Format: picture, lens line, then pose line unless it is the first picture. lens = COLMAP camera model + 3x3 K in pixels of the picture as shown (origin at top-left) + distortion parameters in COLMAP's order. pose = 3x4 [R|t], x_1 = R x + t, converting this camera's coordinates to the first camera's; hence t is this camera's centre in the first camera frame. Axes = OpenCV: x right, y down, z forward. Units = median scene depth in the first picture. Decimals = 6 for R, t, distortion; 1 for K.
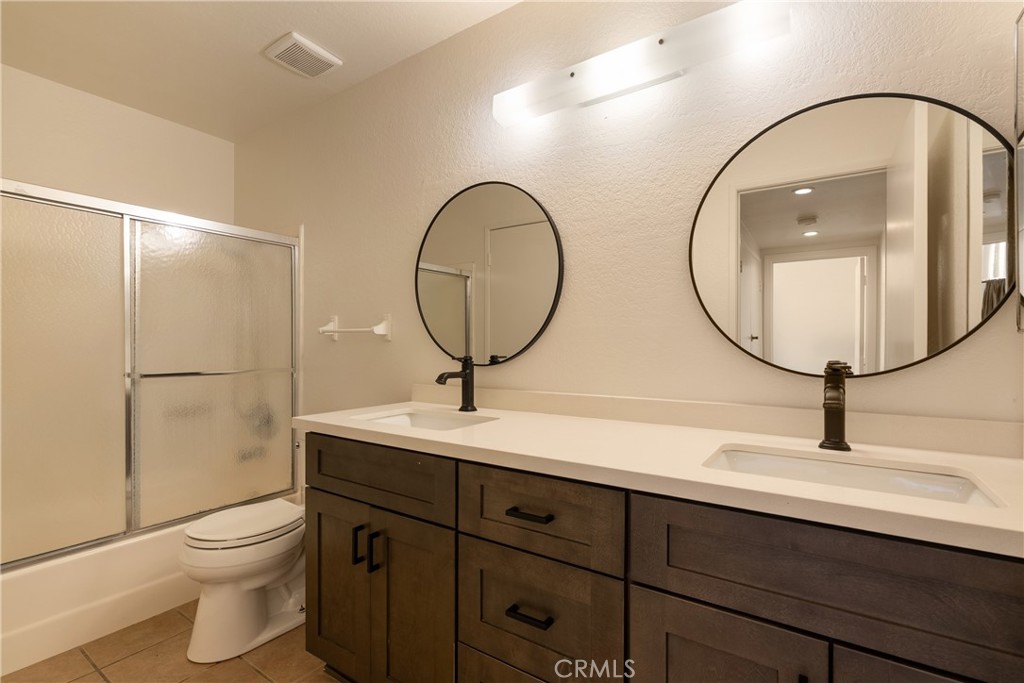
lens RADIAL K [[467.3, 0, 514.7], [0, 467.3, 341.1], [0, 0, 1]] dist [-0.001428, 0.000316]
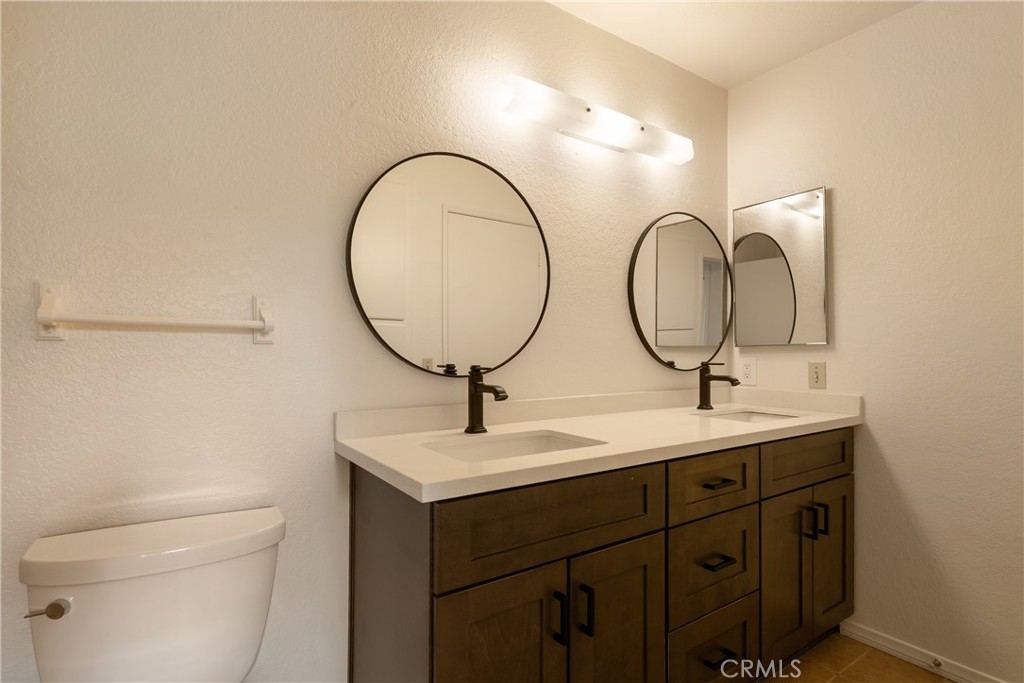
lens RADIAL K [[506.6, 0, 512.0], [0, 506.6, 341.5], [0, 0, 1]] dist [0.003631, 0.000488]
pose [[0.366621, 0.017578, 0.930204, -1.039339], [-0.009688, 0.999839, -0.015076, 0.002606], [-0.930320, -0.003485, 0.366732, 0.709881]]
